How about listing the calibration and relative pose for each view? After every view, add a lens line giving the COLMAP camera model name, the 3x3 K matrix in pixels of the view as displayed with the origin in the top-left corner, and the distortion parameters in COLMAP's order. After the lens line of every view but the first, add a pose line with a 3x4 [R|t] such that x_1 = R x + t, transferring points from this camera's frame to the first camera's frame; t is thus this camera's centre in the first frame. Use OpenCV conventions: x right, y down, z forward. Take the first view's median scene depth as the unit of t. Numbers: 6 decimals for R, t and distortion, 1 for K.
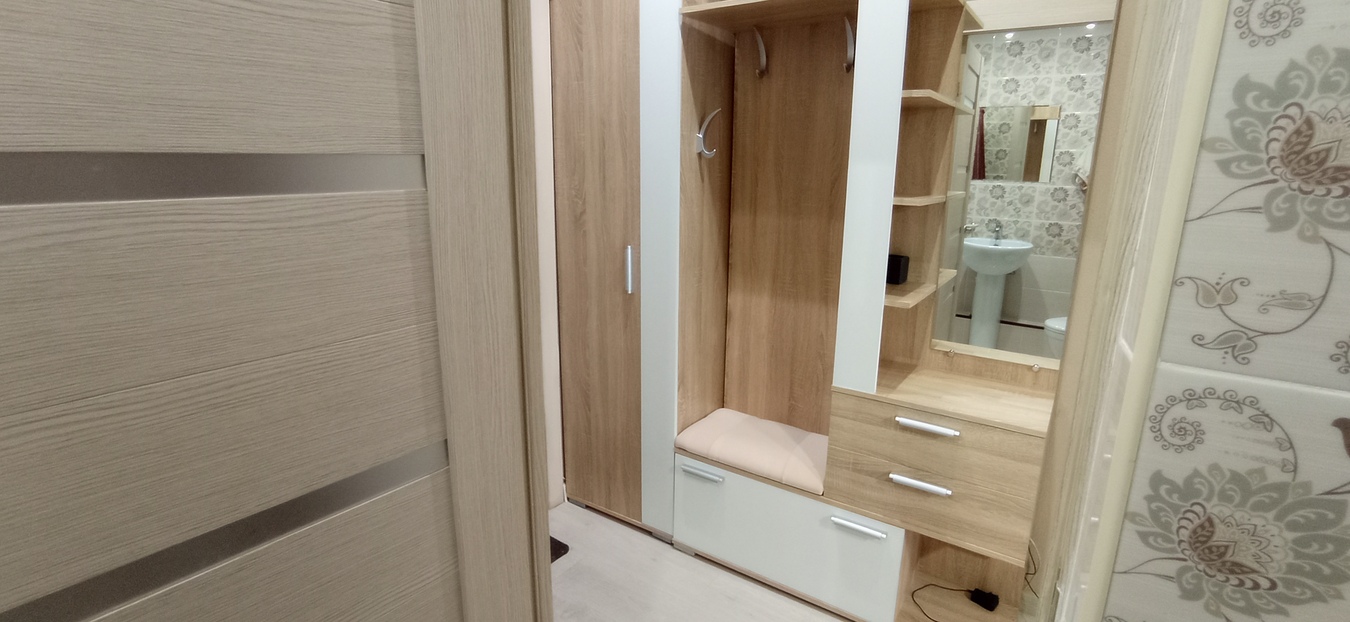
lens RADIAL K [[632.8, 0, 683.1], [0, 632.8, 309.6], [0, 0, 1]] dist [-0.036870, 0.016269]
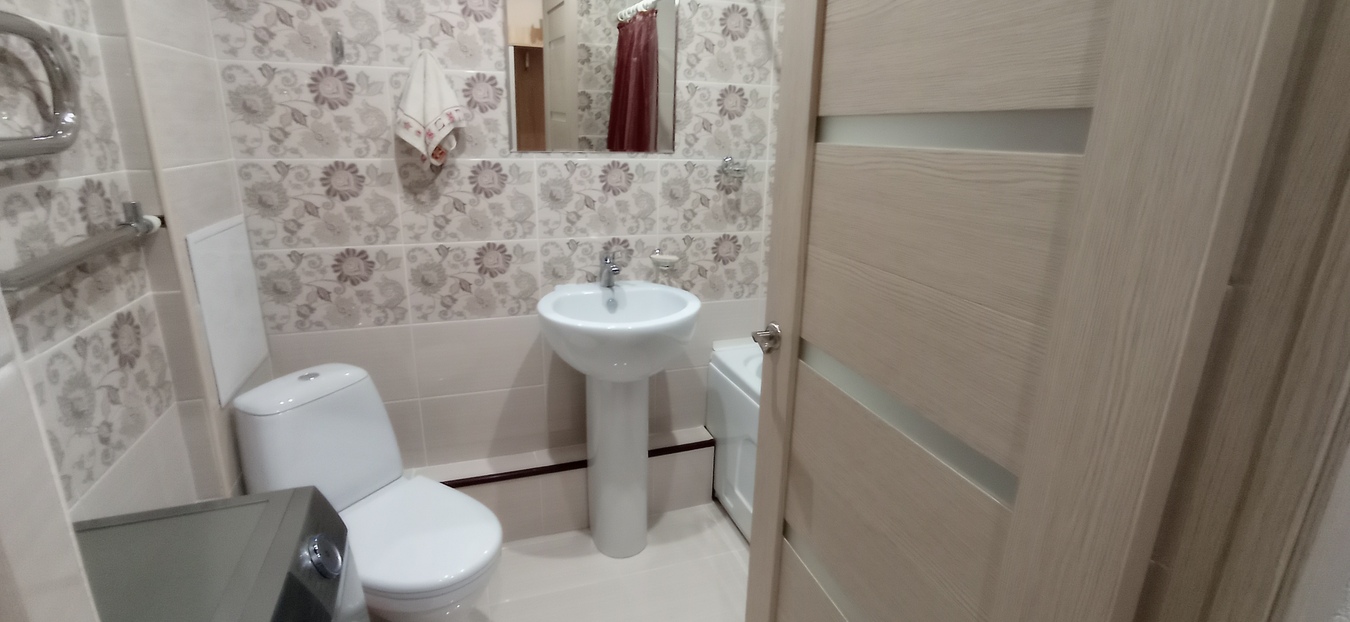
lens RADIAL K [[616.5, 0, 684.7], [0, 616.5, 306.4], [0, 0, 1]] dist [-0.025154, 0.014780]
pose [[-0.598069, 0.203581, -0.775157, 0.167462], [-0.204253, 0.896544, 0.393052, -0.078583], [0.774980, 0.393400, -0.494613, 0.381039]]
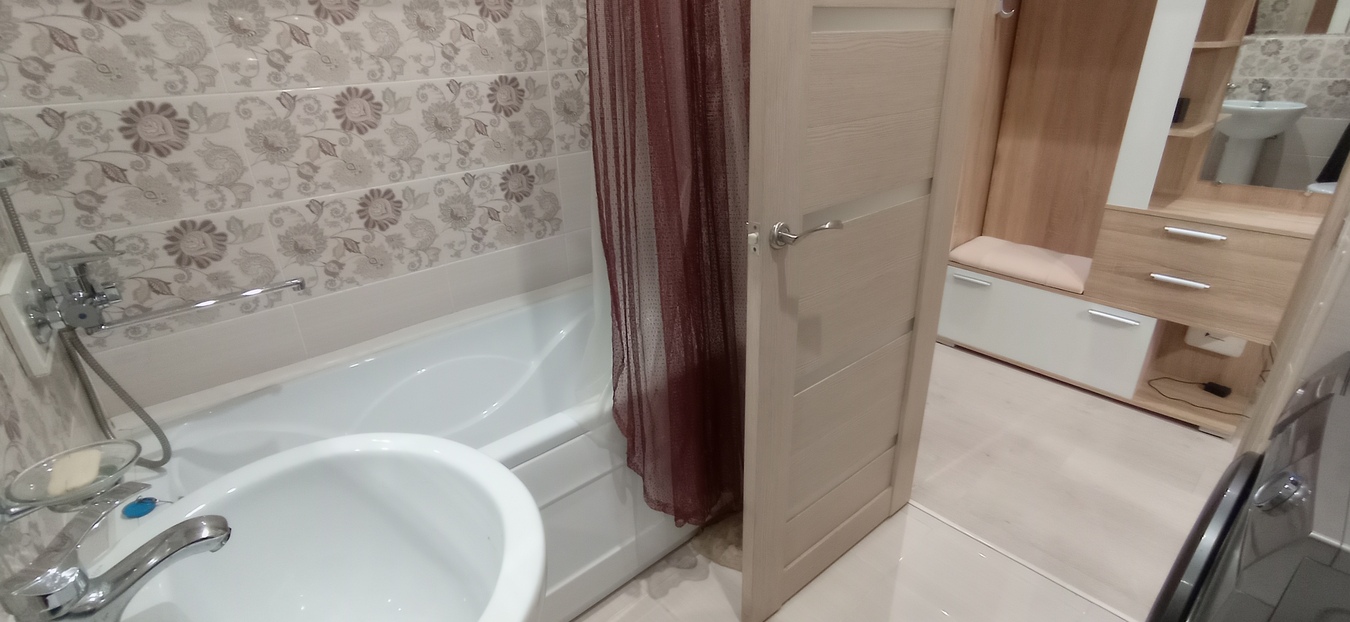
lens RADIAL K [[616.5, 0, 684.7], [0, 616.5, 306.4], [0, 0, 1]] dist [-0.025154, 0.014780]
pose [[0.968069, 0.060940, -0.243162, -0.255617], [-0.017012, 0.983736, 0.178811, 0.111381], [0.250104, -0.168965, 0.953362, -0.385807]]
